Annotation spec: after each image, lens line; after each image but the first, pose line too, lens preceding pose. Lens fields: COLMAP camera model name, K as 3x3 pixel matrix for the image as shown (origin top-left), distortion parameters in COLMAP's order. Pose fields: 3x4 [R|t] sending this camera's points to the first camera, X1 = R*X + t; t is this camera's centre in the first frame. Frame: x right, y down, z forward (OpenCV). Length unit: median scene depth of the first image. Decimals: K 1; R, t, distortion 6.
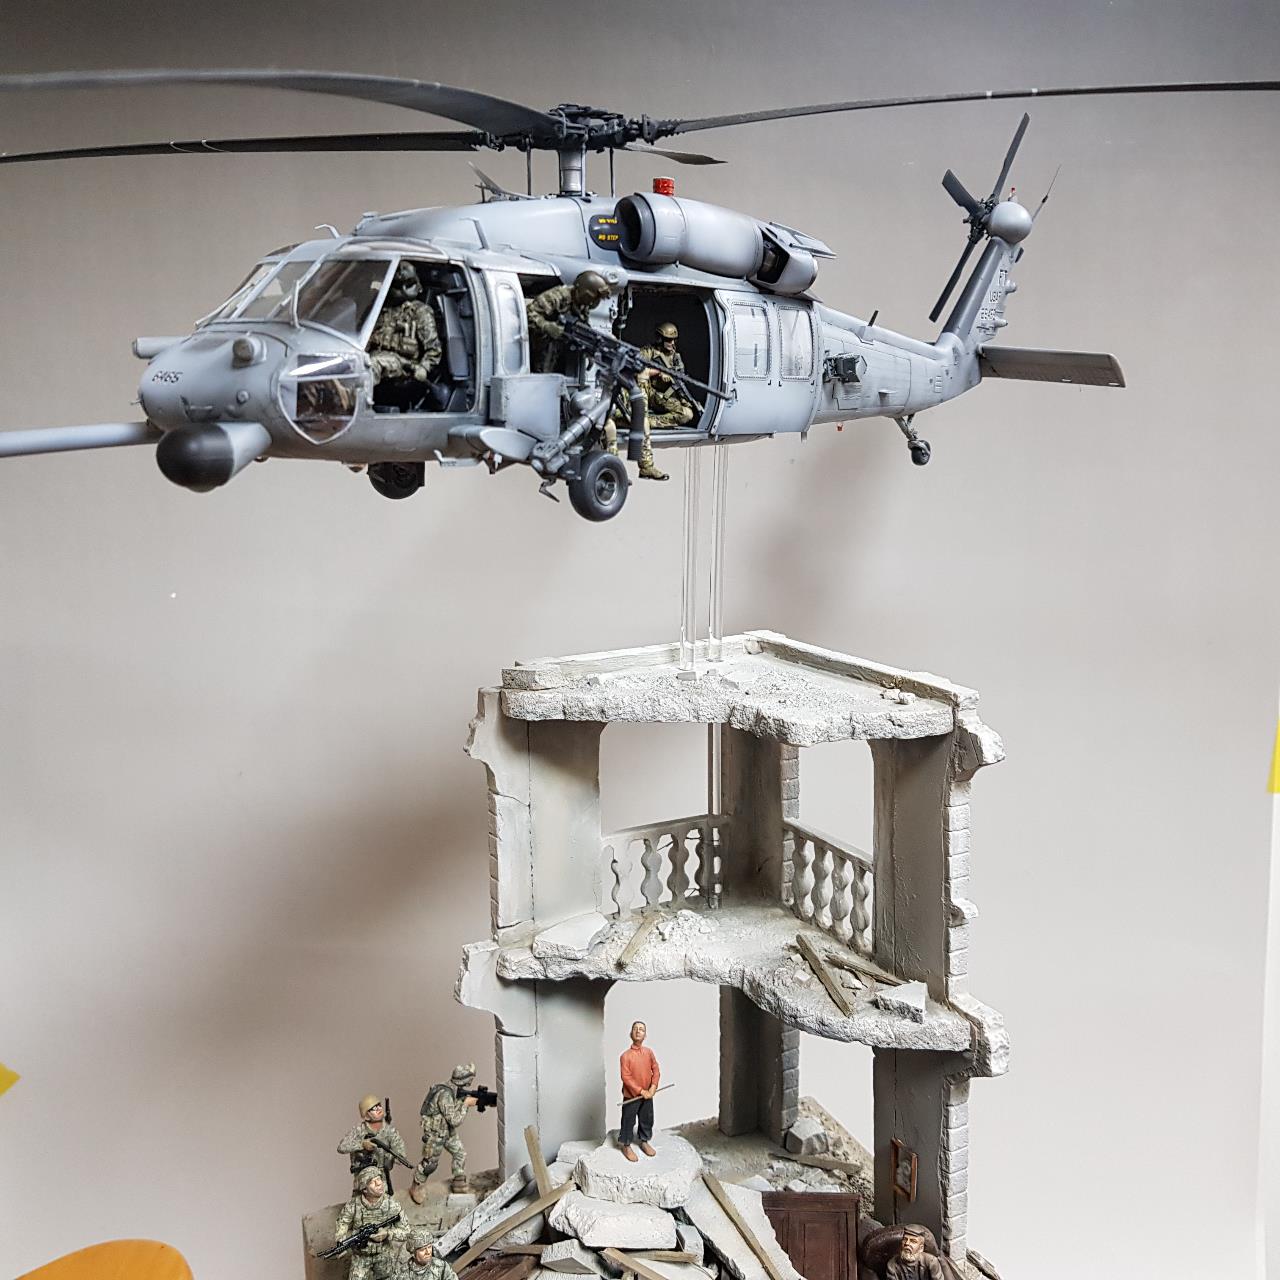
lens RADIAL K [[1349.4, 0, 635.9], [0, 1349.4, 607.8], [0, 0, 1]] dist [0.147738, -0.396643]
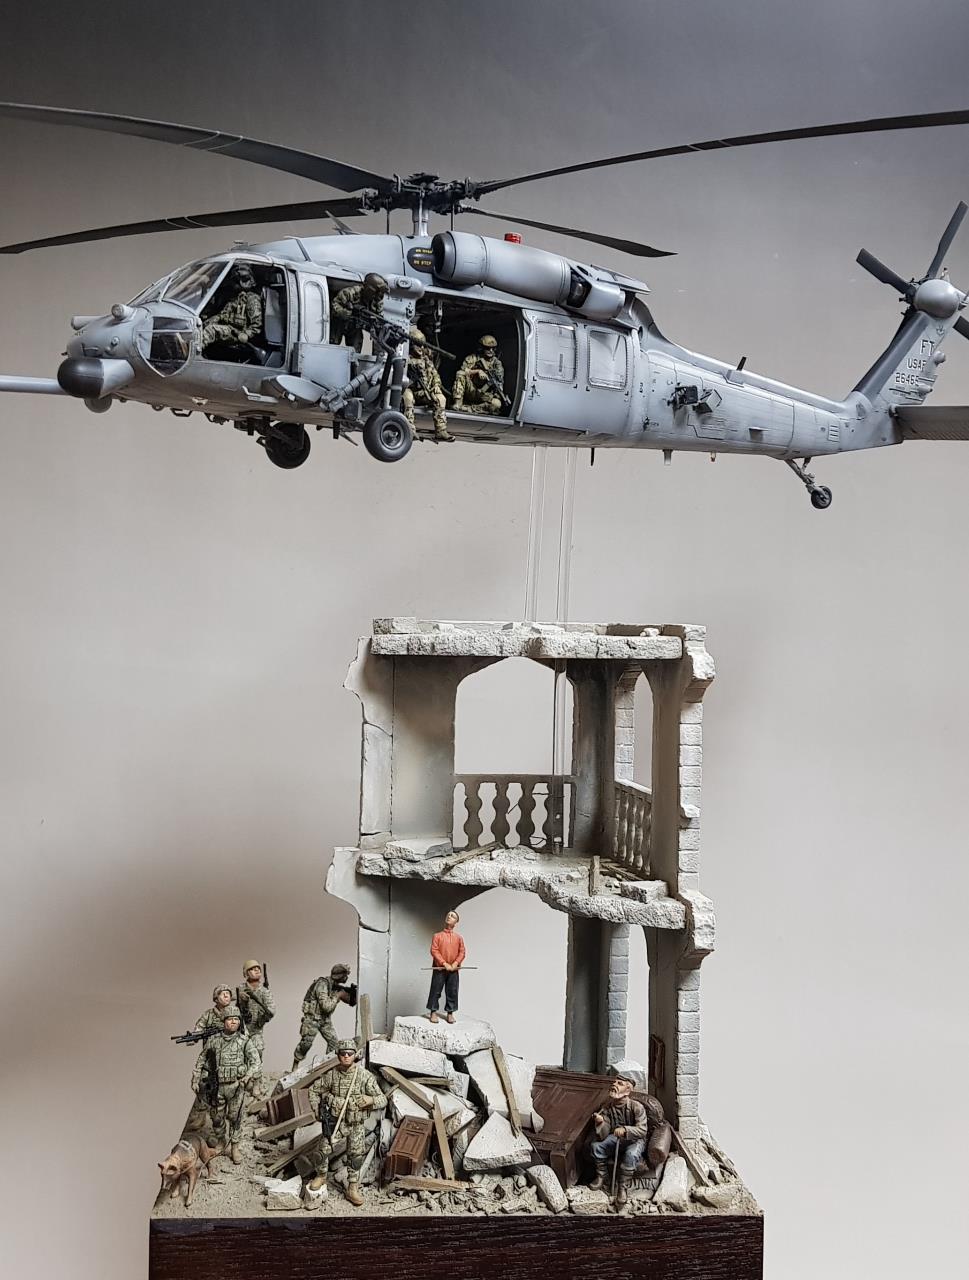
lens RADIAL K [[1555.1, 0, 467.5], [0, 1555.1, 671.5], [0, 0, 1]] dist [0.155878, -0.448667]
pose [[0.951180, 0.051614, -0.304292, 0.437911], [-0.089554, 0.989657, -0.112068, 0.254401], [0.295360, 0.133848, 0.945964, -0.345005]]
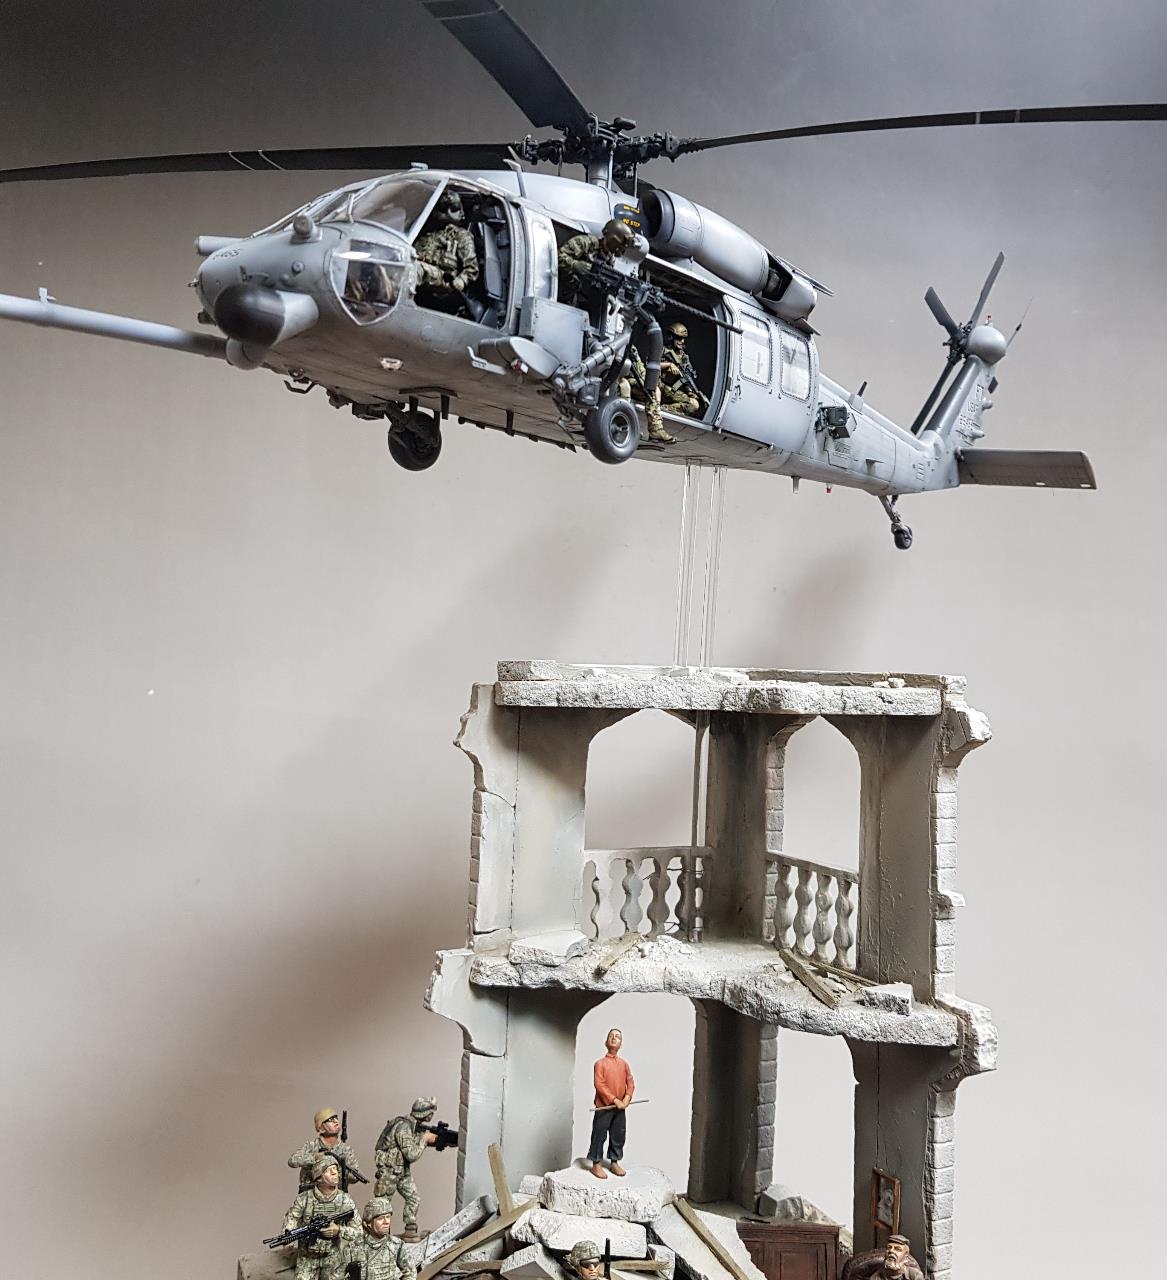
lens RADIAL K [[1361.1, 0, 637.2], [0, 1361.1, 612.3], [0, 0, 1]] dist [0.138491, -0.358970]
pose [[0.998359, 0.052460, 0.022965, -0.020685], [-0.046870, 0.978945, -0.198668, 0.212984], [-0.032904, 0.197265, 0.979798, -0.014837]]
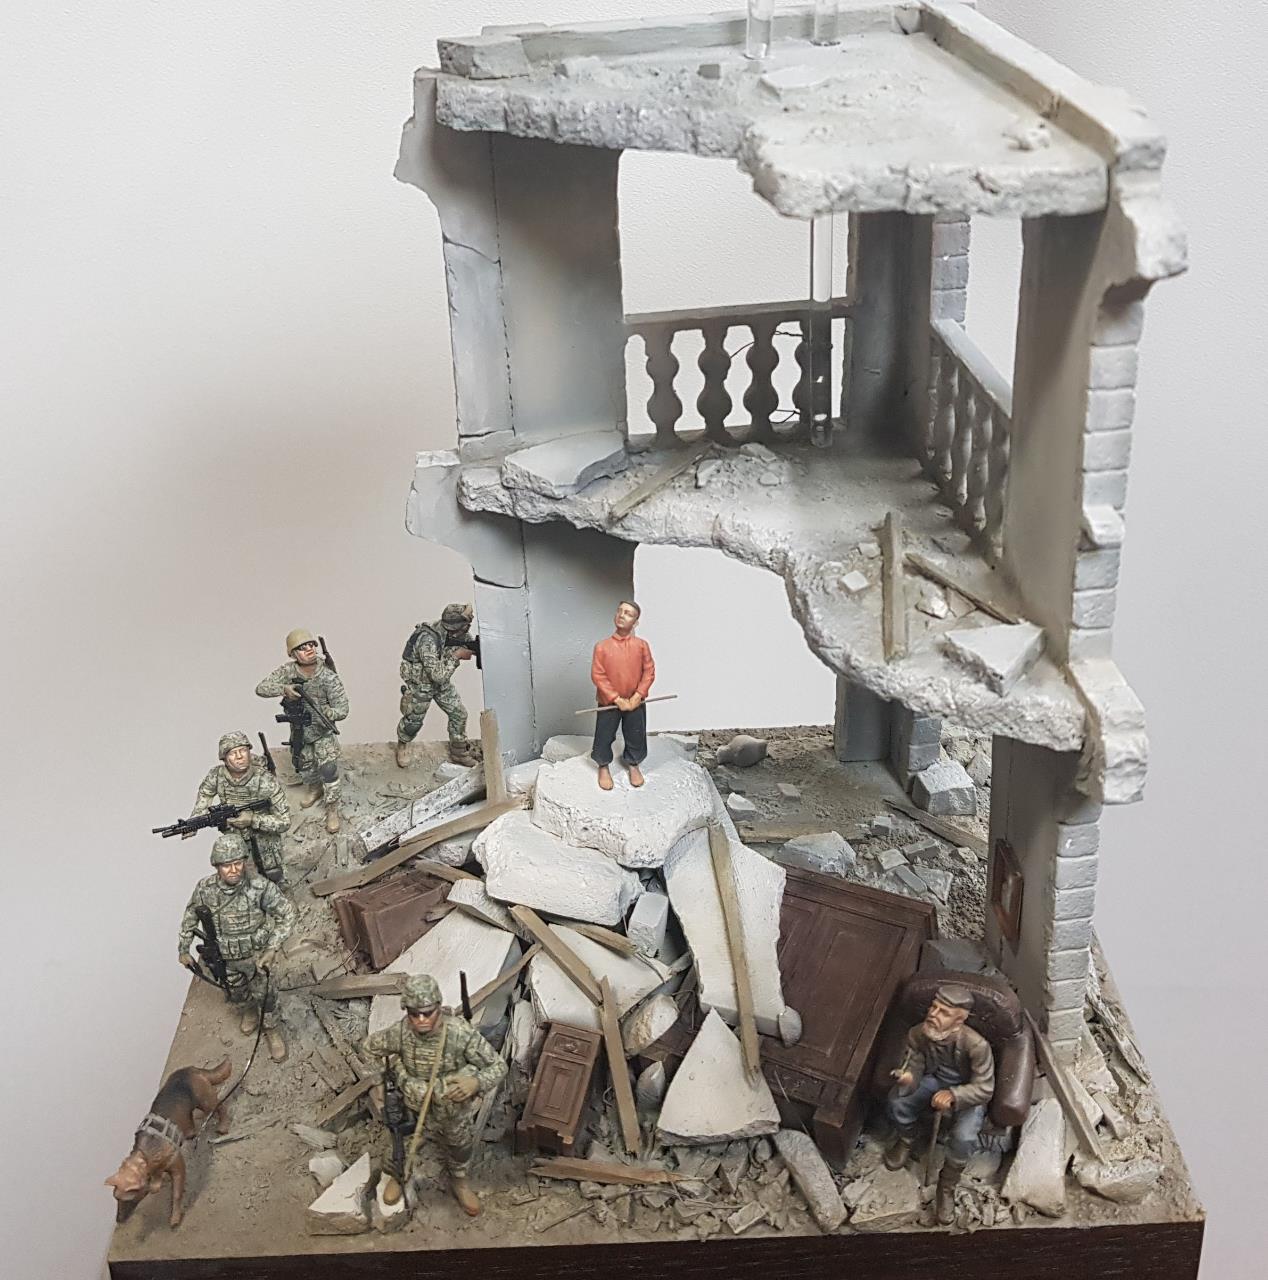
lens RADIAL K [[1700.0, 0, 597.0], [0, 1700.0, 474.1], [0, 0, 1]] dist [0.153151, -0.397496]
pose [[0.931234, 0.139818, -0.336533, 0.265251], [-0.031277, 0.950728, 0.308446, -0.009813], [0.363078, -0.276710, 0.889723, 0.284577]]
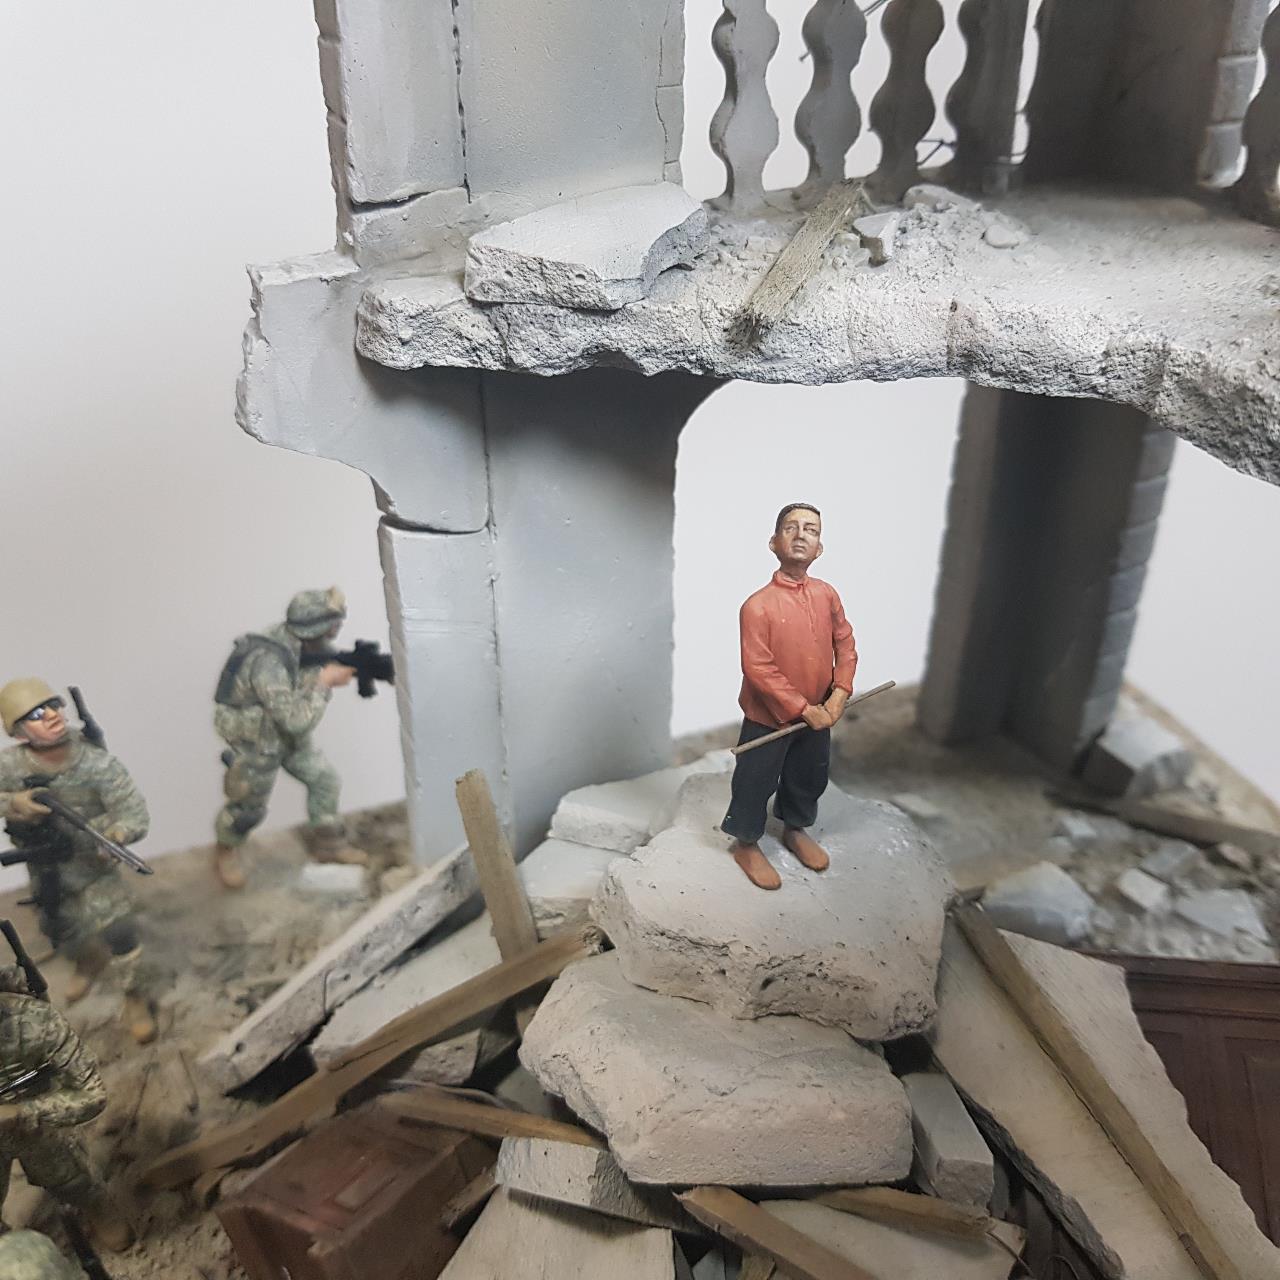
lens RADIAL K [[1392.9, 0, 633.6], [0, 1392.9, 613.9], [0, 0, 1]] dist [0.136517, -0.384233]
pose [[0.999716, 0.022153, -0.008761, -0.034288], [-0.017125, 0.923950, 0.382129, 0.210066], [0.016560, -0.381870, 0.924068, 0.711295]]
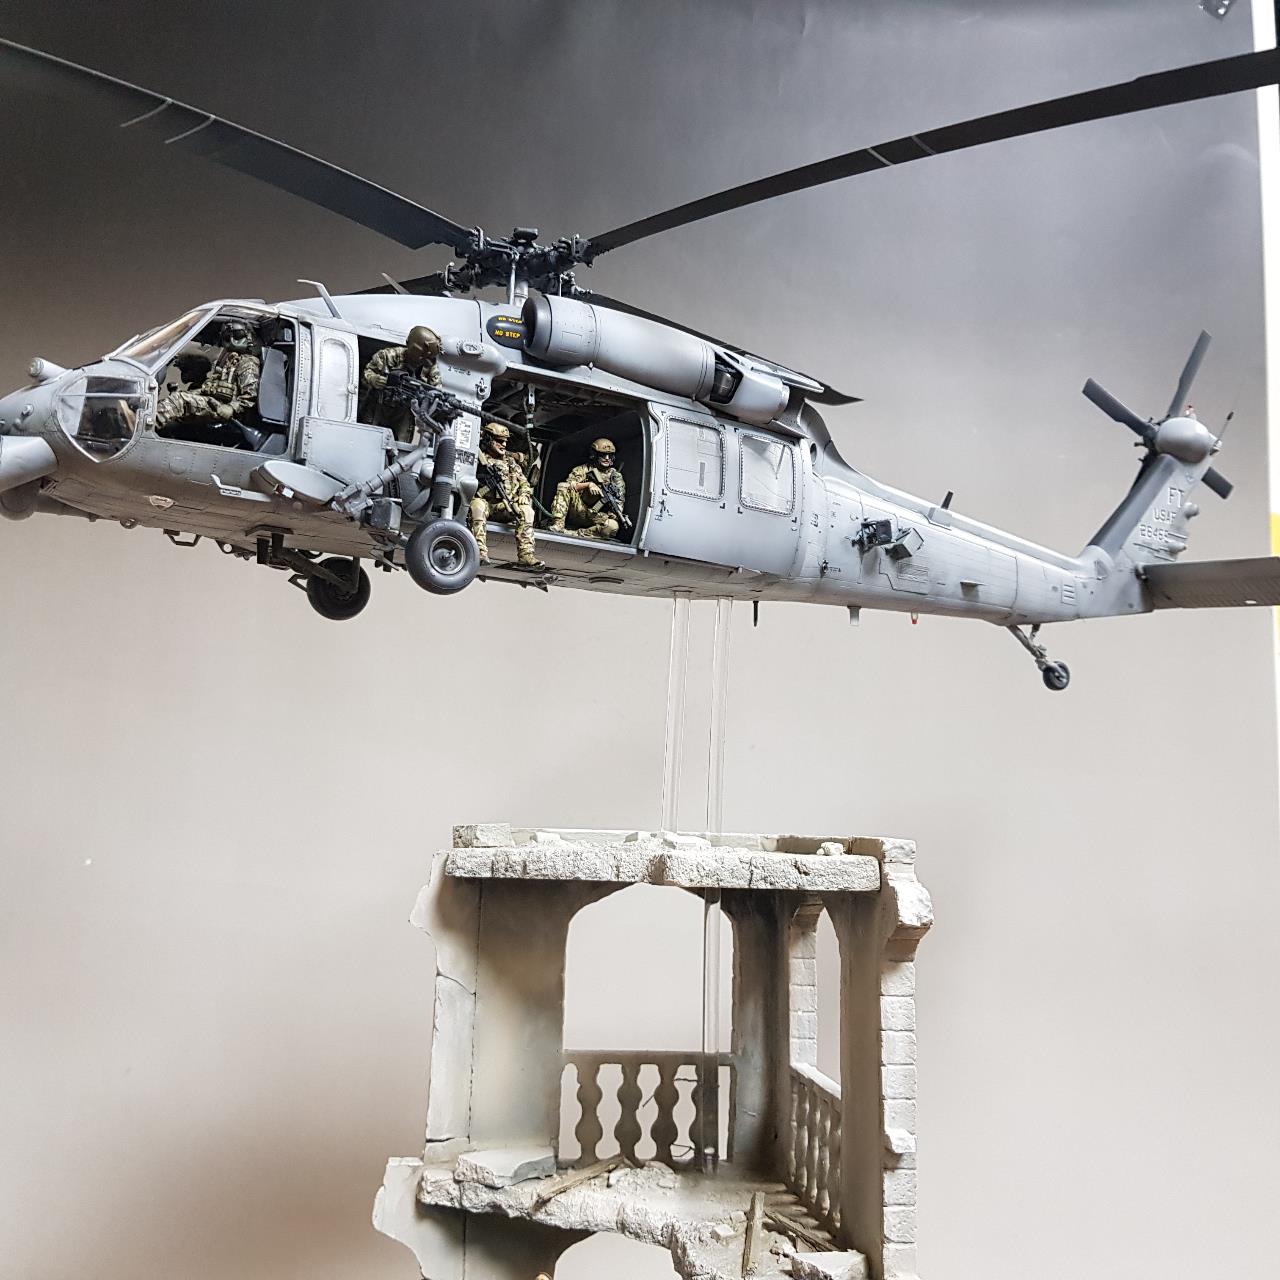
lens RADIAL K [[1349.4, 0, 635.9], [0, 1349.4, 607.8], [0, 0, 1]] dist [0.147738, -0.396643]
pose [[0.936733, -0.008097, -0.349950, 0.348216], [-0.104012, 0.948140, -0.300354, 0.172690], [0.334234, 0.317750, 0.887312, 0.183003]]
